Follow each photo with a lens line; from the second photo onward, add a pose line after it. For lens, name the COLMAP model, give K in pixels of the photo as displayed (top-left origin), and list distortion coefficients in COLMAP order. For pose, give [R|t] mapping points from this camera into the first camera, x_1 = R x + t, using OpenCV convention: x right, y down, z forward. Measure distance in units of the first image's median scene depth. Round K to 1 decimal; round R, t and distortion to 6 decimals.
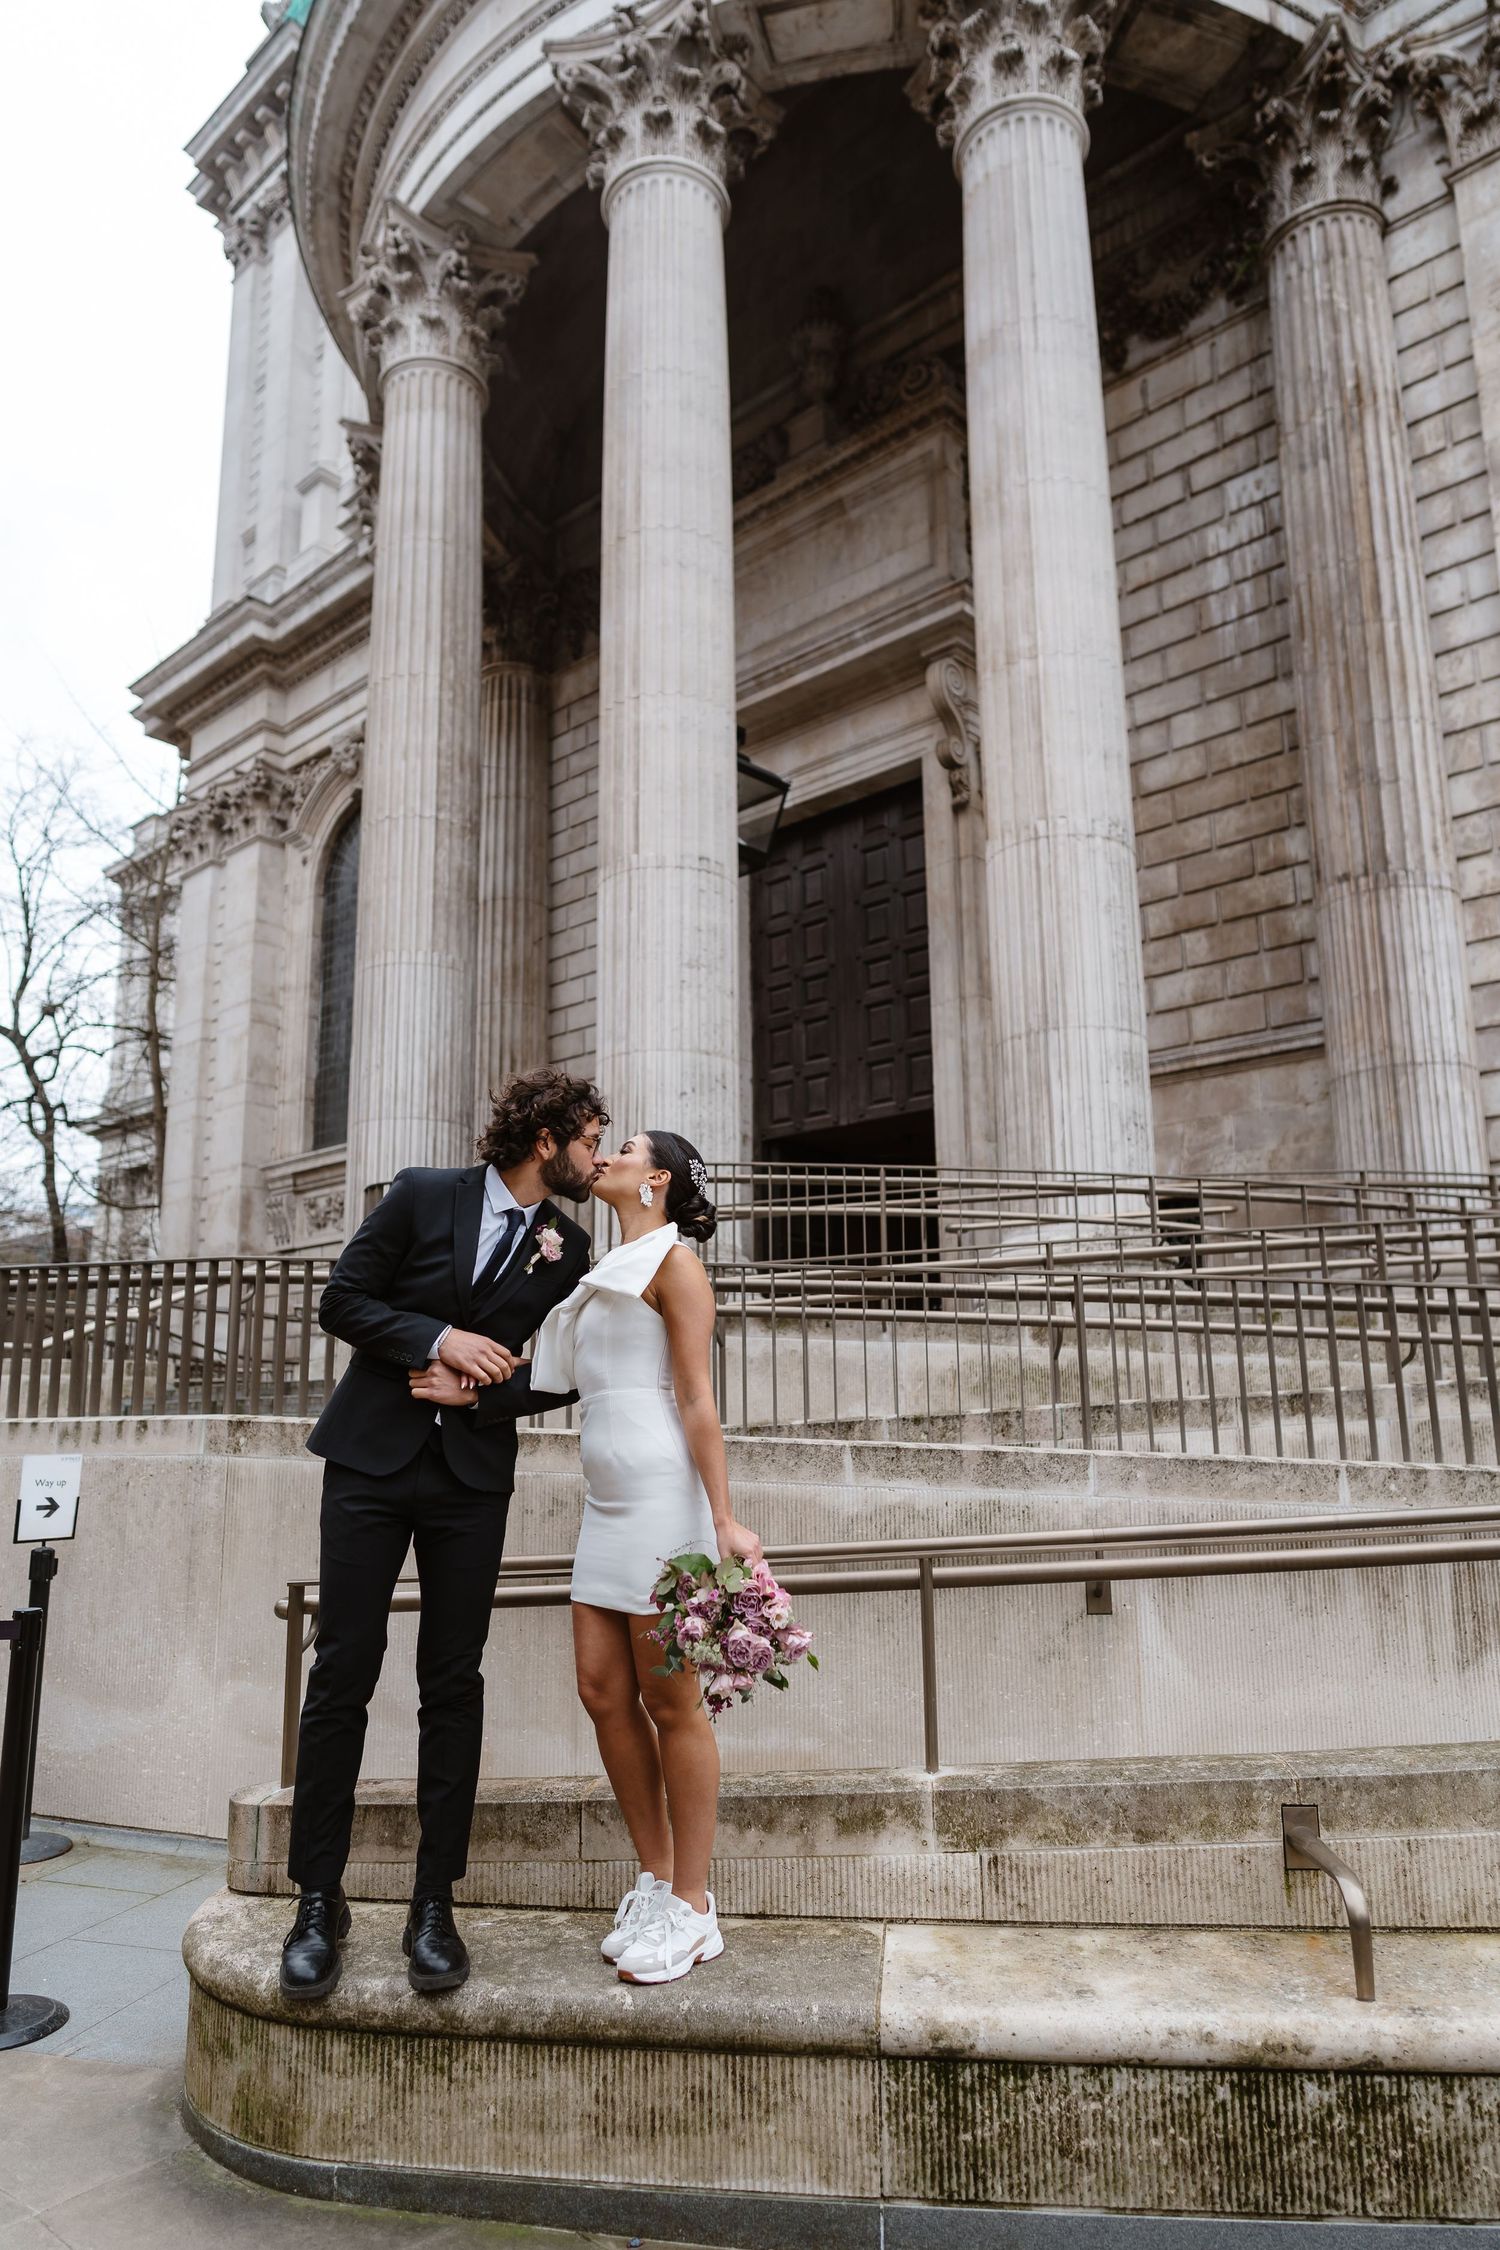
lens RADIAL K [[1521.5, 0, 761.4], [0, 1521.5, 1135.2], [0, 0, 1]] dist [-0.002203, 0.004973]
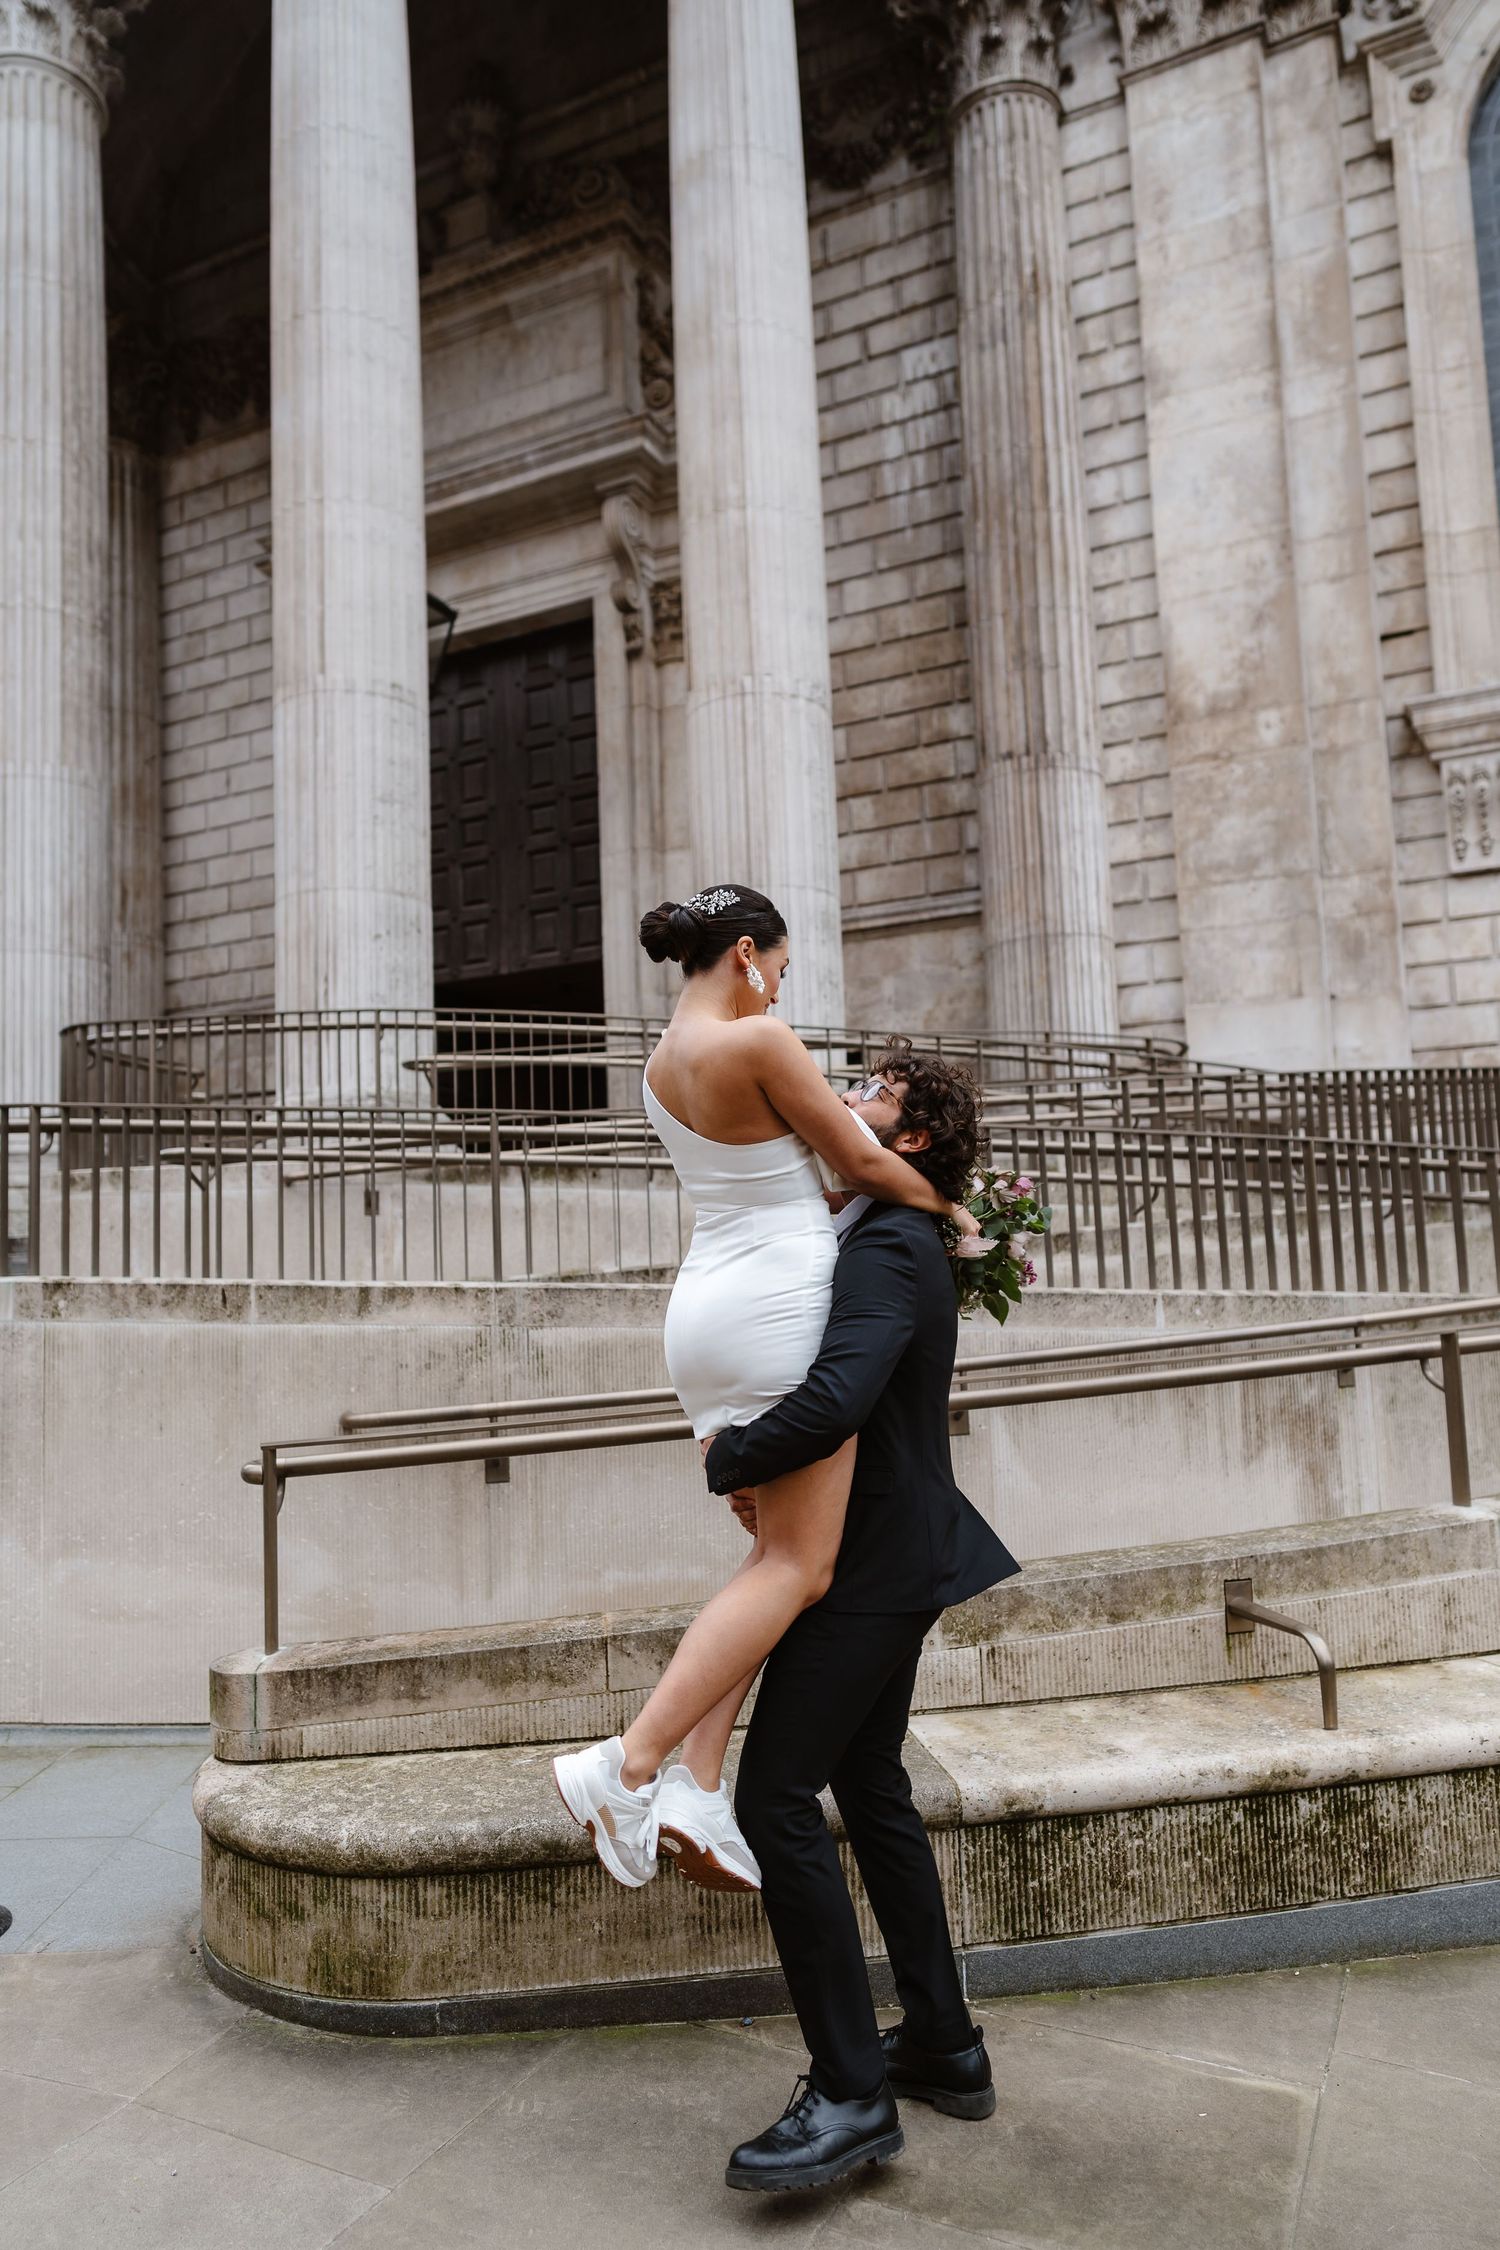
lens RADIAL K [[1532.2, 0, 728.7], [0, 1532.2, 1132.2], [0, 0, 1]] dist [-0.001445, 0.006414]
pose [[0.957086, 0.001673, 0.289800, -0.113498], [-0.029074, 0.995493, 0.090271, 0.001894], [-0.288343, -0.094823, 0.952821, 0.009506]]
